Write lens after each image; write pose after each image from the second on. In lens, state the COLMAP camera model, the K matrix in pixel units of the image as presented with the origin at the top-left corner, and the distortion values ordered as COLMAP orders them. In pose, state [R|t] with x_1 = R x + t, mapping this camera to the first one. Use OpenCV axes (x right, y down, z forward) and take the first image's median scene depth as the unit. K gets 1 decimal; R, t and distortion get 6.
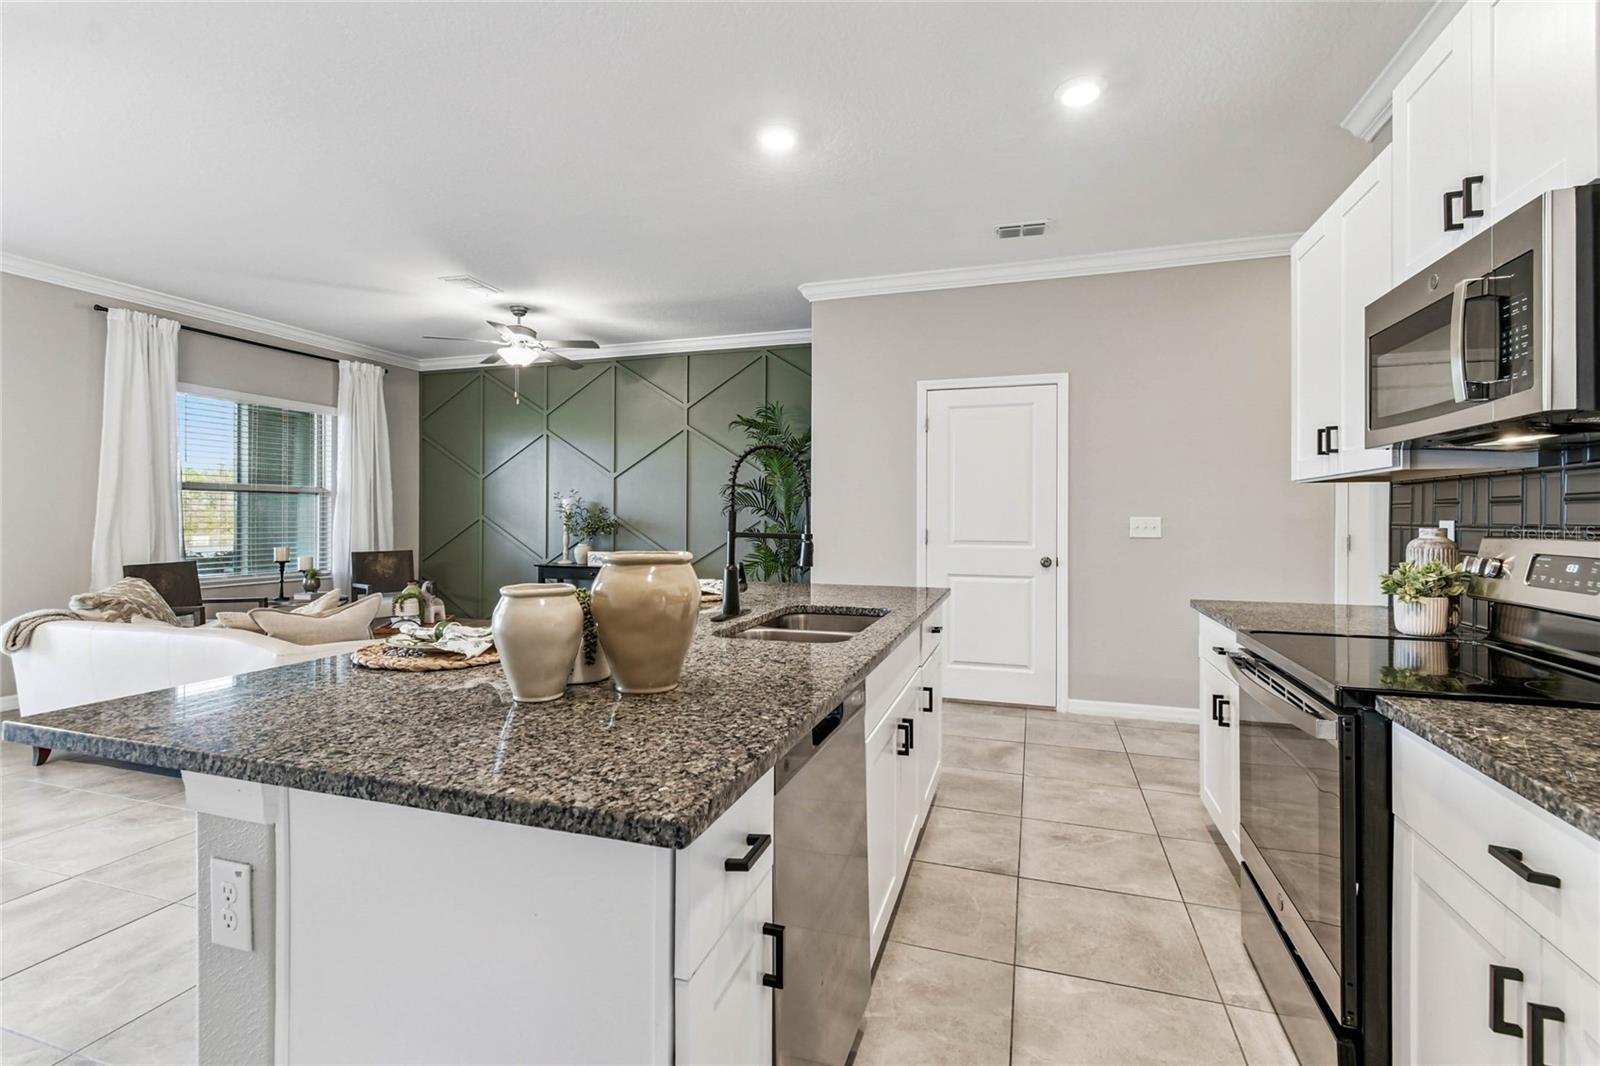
lens RADIAL K [[717.6, 0, 803.2], [0, 717.6, 514.4], [0, 0, 1]] dist [-0.000233, -0.000705]
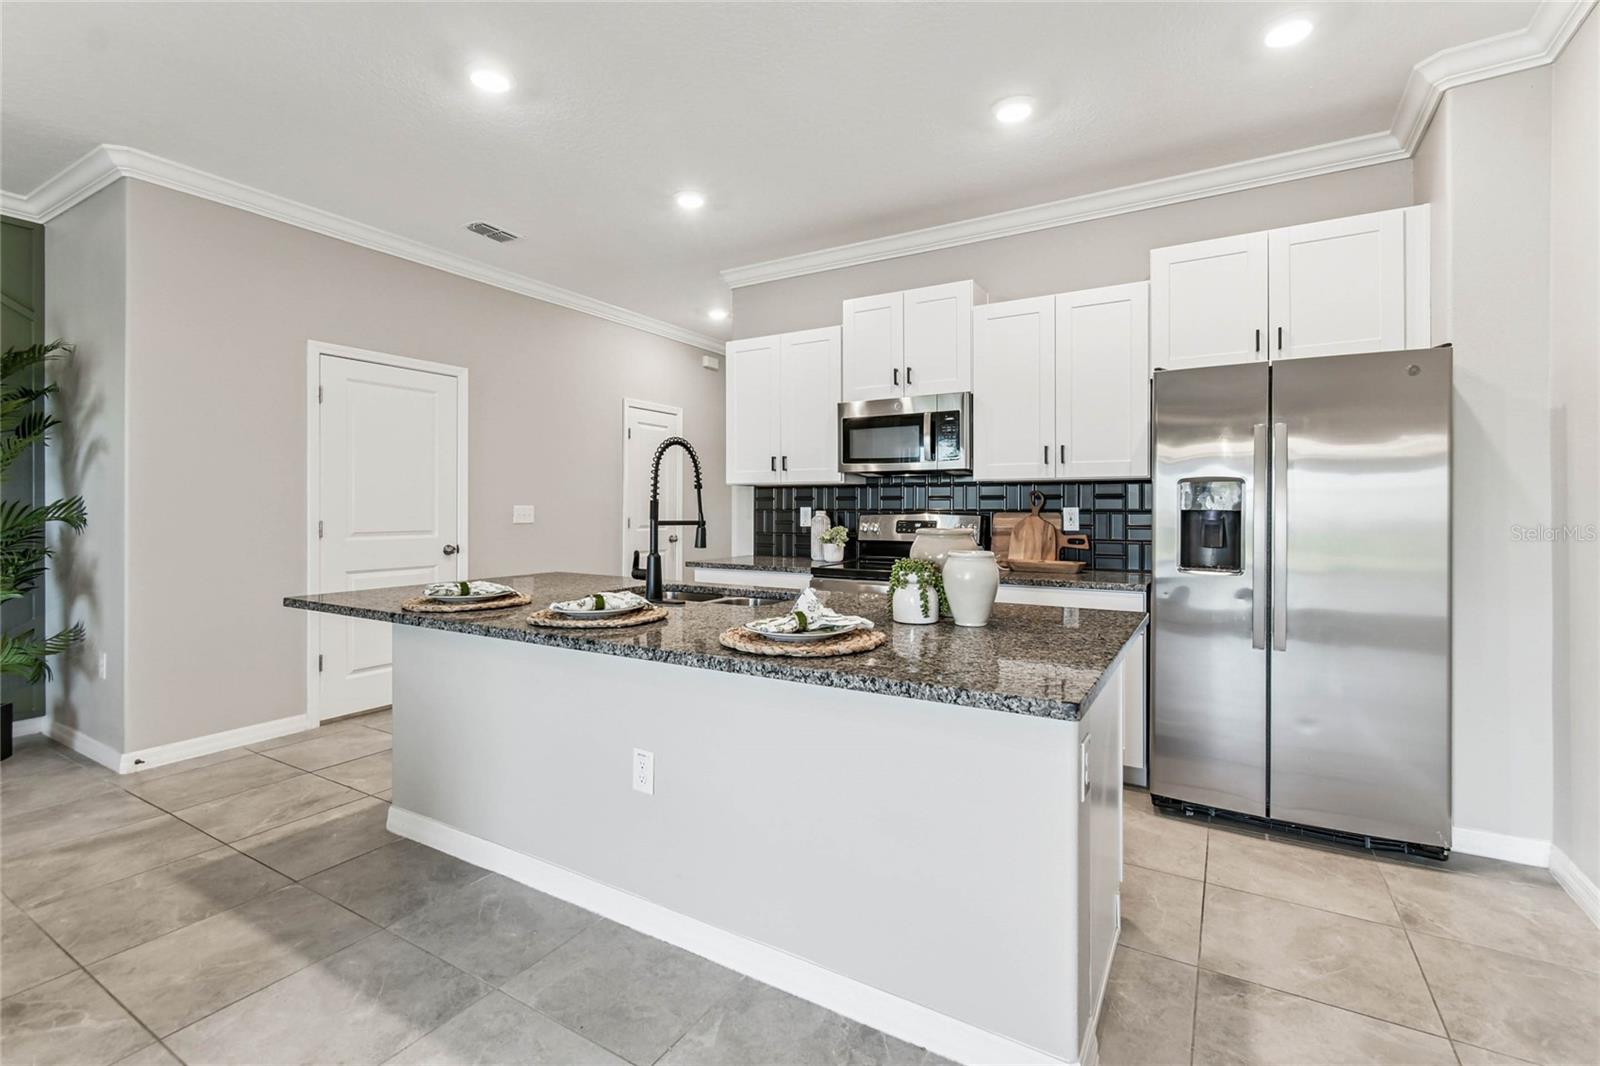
lens RADIAL K [[717.6, 0, 798.6], [0, 717.6, 509.4], [0, 0, 1]] dist [-0.000233, -0.000705]
pose [[0.222750, -0.005222, 0.974862, -0.496299], [-0.003025, 0.999977, 0.006048, 0.000939], [-0.974871, -0.004296, 0.222729, 0.262376]]
